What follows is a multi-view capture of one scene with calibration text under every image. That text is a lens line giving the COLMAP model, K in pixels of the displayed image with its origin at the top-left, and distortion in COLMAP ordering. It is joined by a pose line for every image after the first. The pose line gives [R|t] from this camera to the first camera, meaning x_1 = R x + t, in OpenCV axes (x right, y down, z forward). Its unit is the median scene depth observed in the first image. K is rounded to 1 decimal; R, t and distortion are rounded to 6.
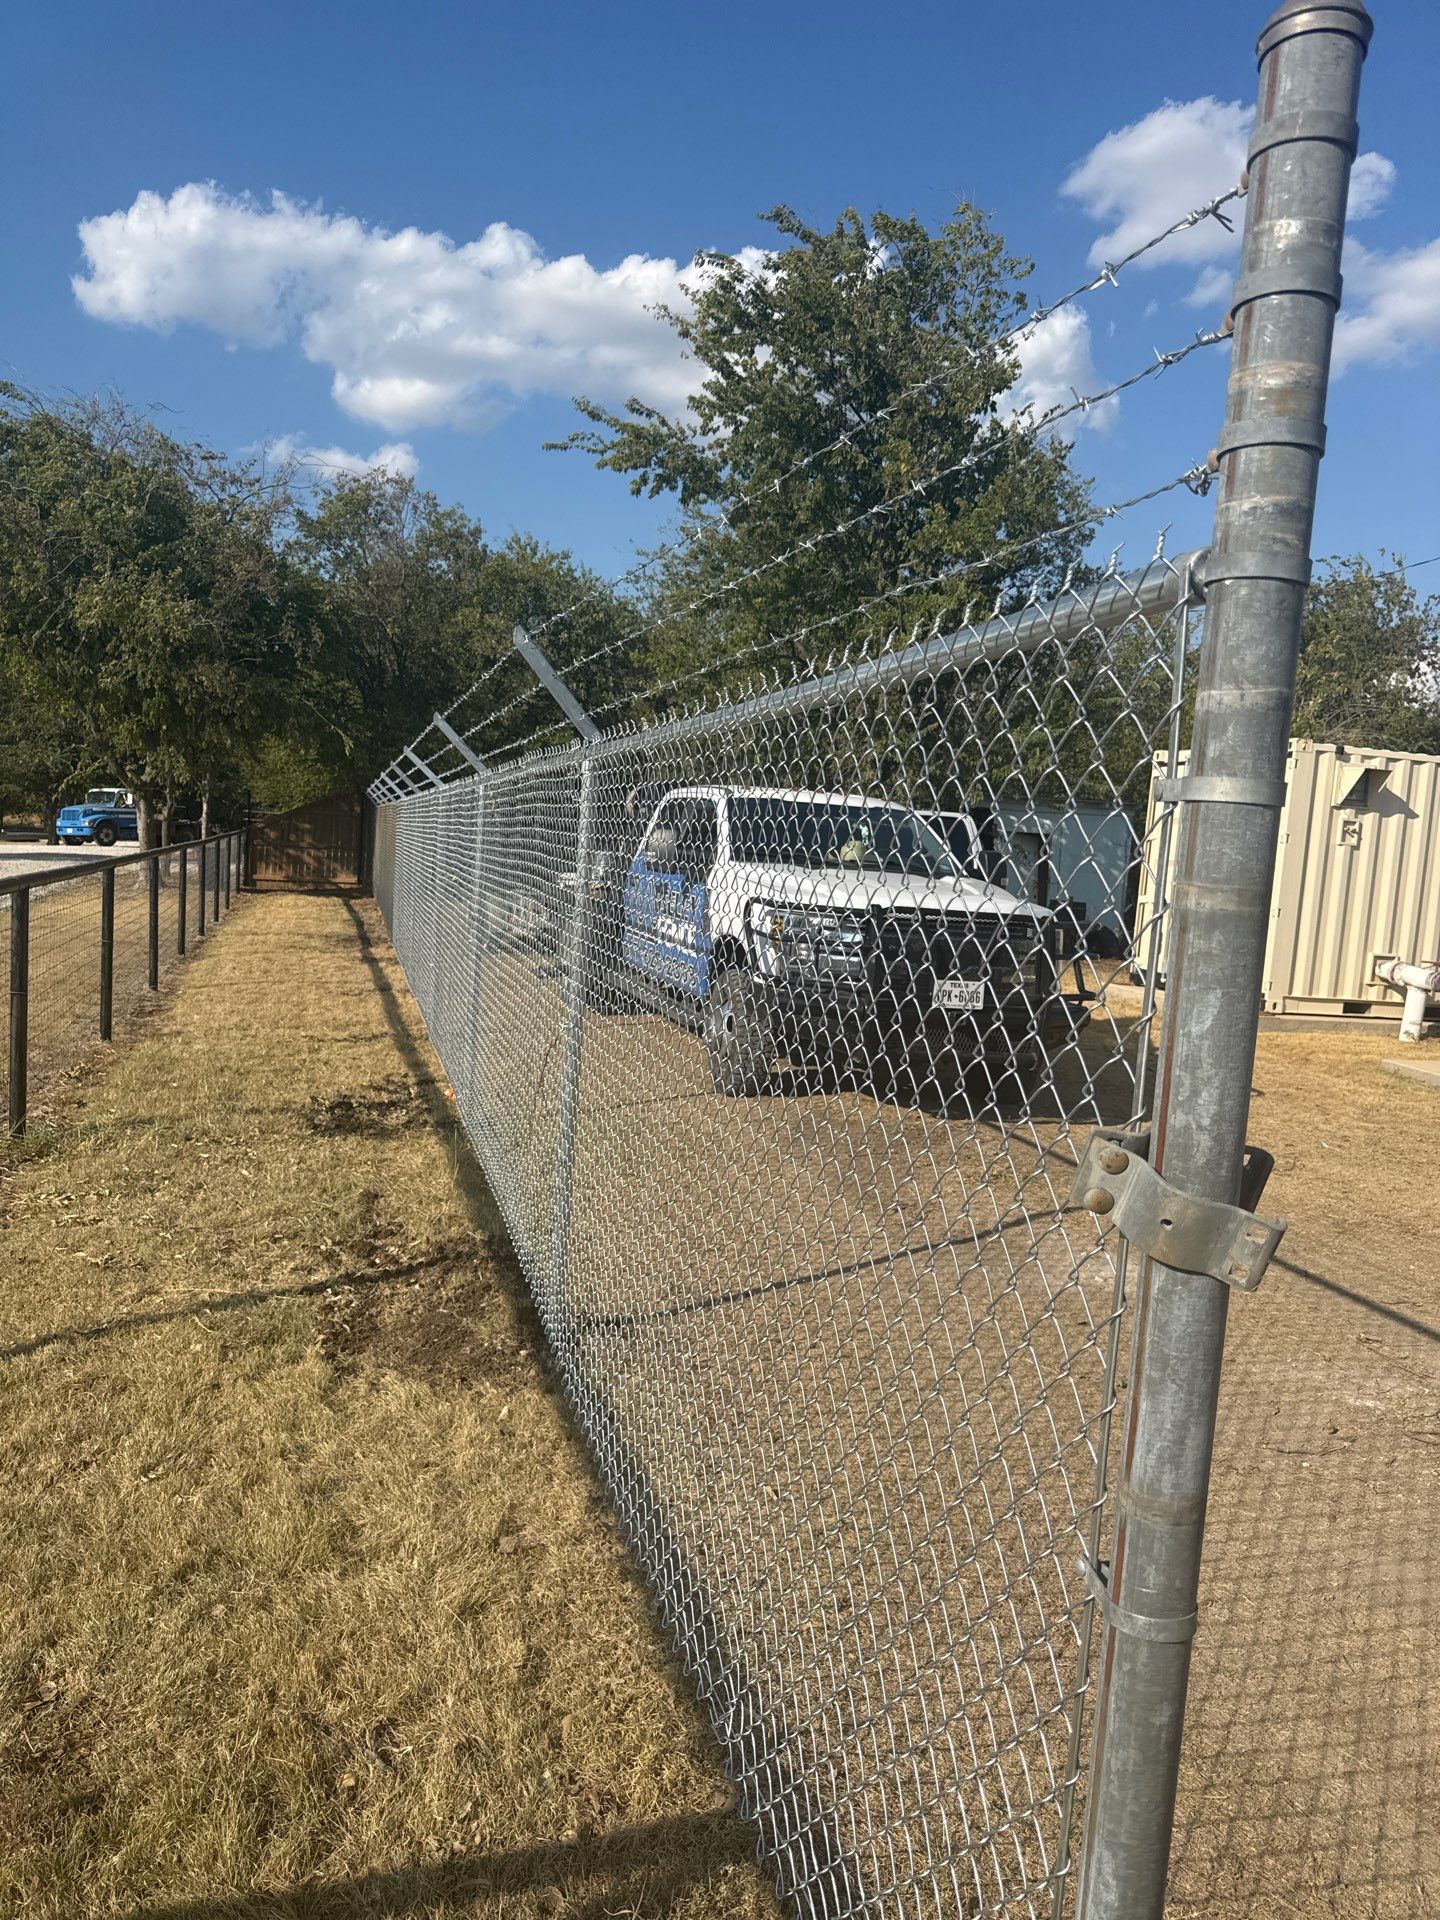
lens RADIAL K [[1422.2, 0, 720.0], [0, 1422.2, 960.0], [0, 0, 1]] dist [0.015738, -0.009875]
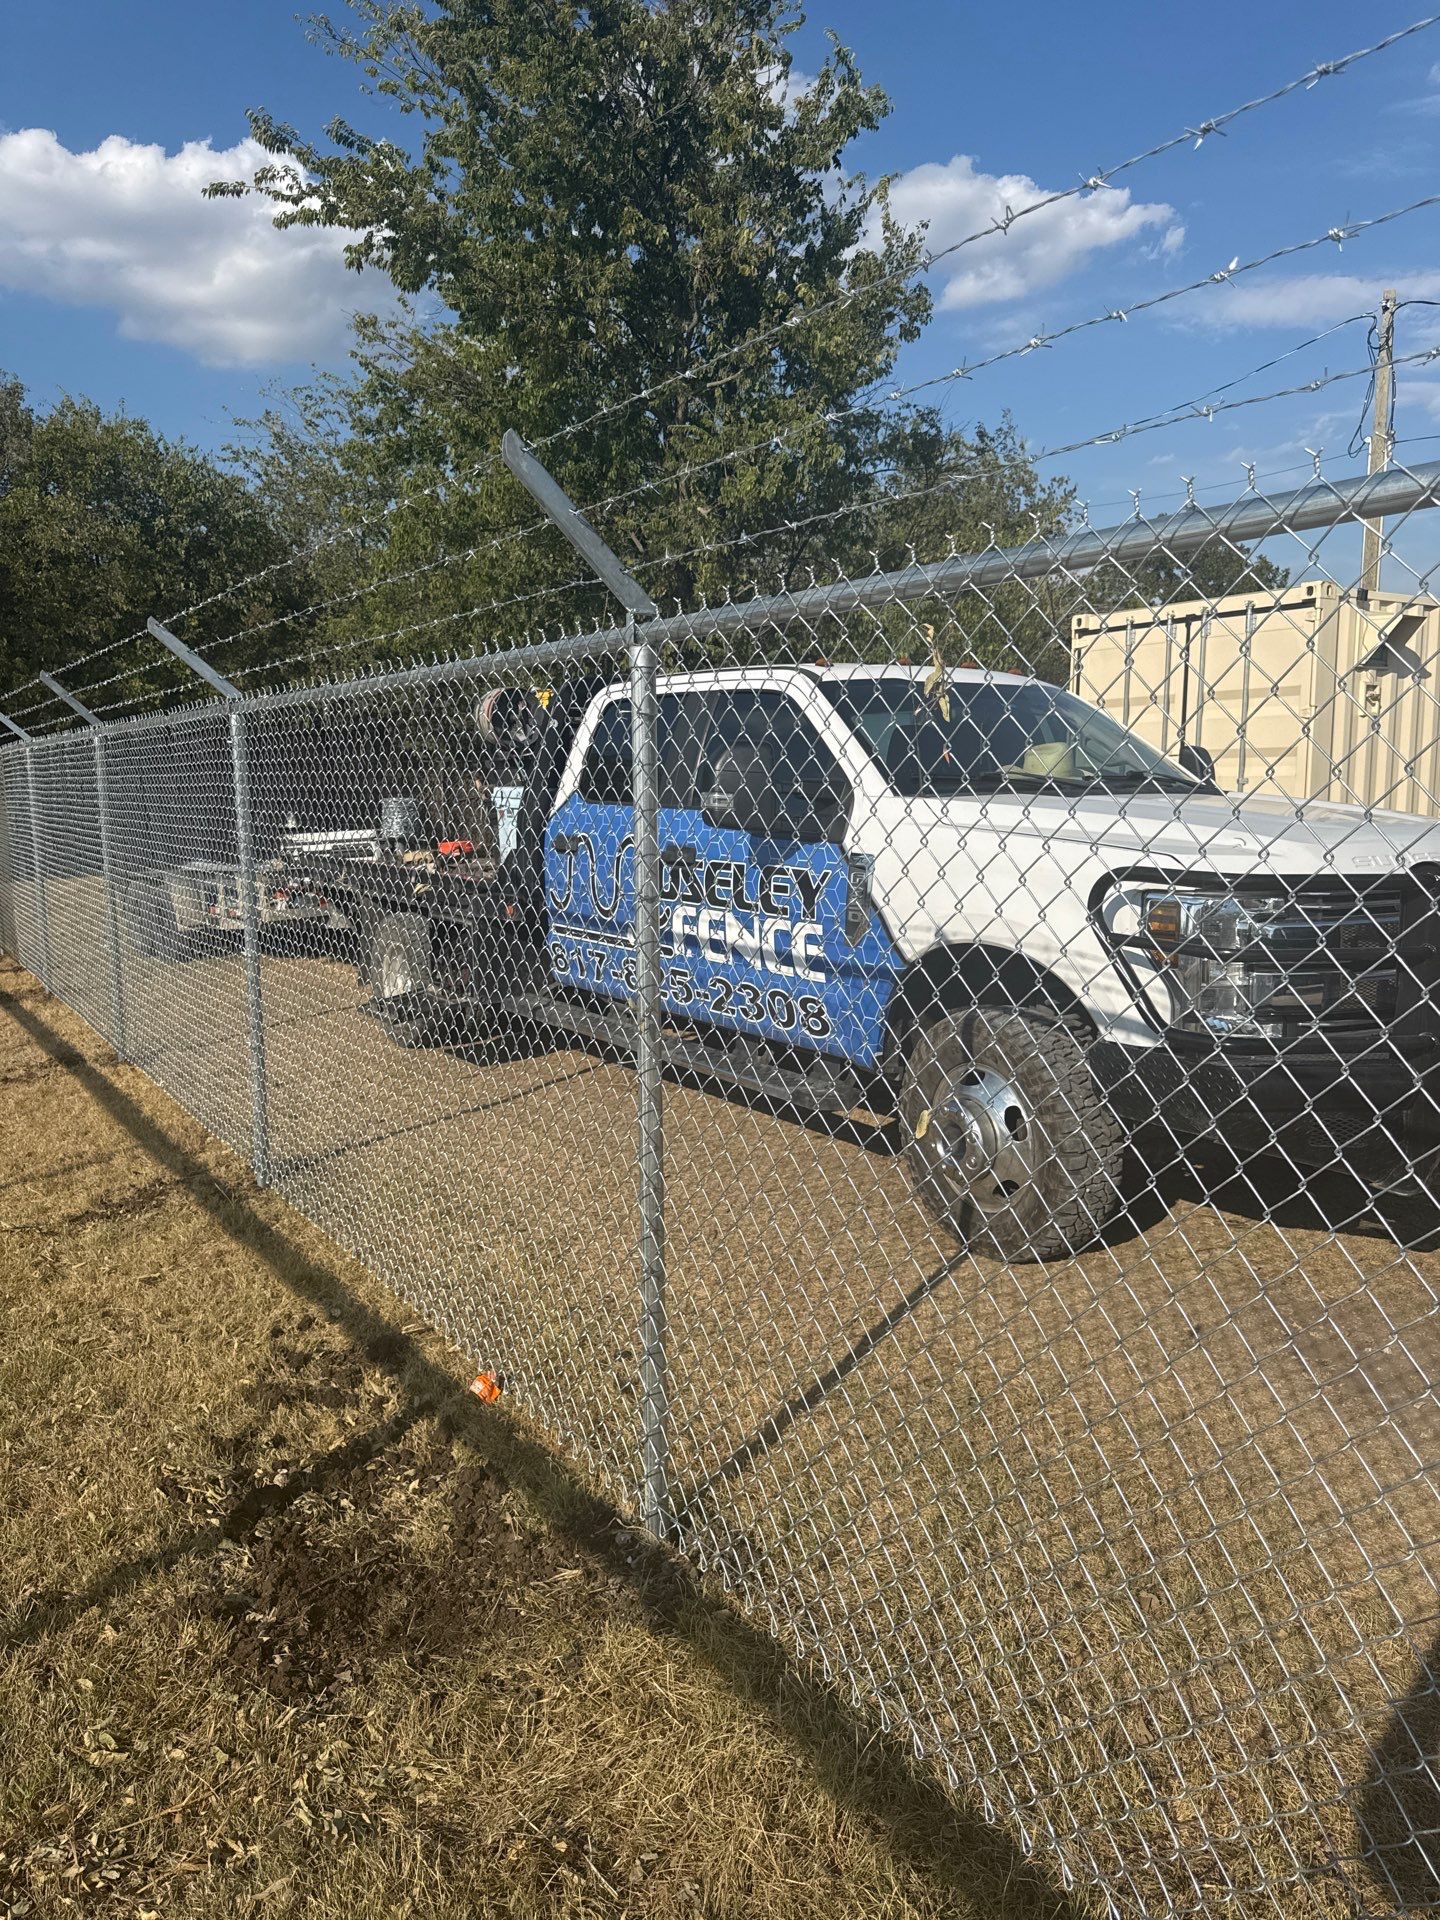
lens RADIAL K [[1405.1, 0, 720.3], [0, 1405.1, 897.8], [0, 0, 1]] dist [0.003197, 0.002244]
pose [[0.948476, -0.098650, 0.301100, -0.146410], [0.093929, 0.995122, 0.030155, -0.037079], [-0.302606, -0.000319, 0.953116, 0.363489]]
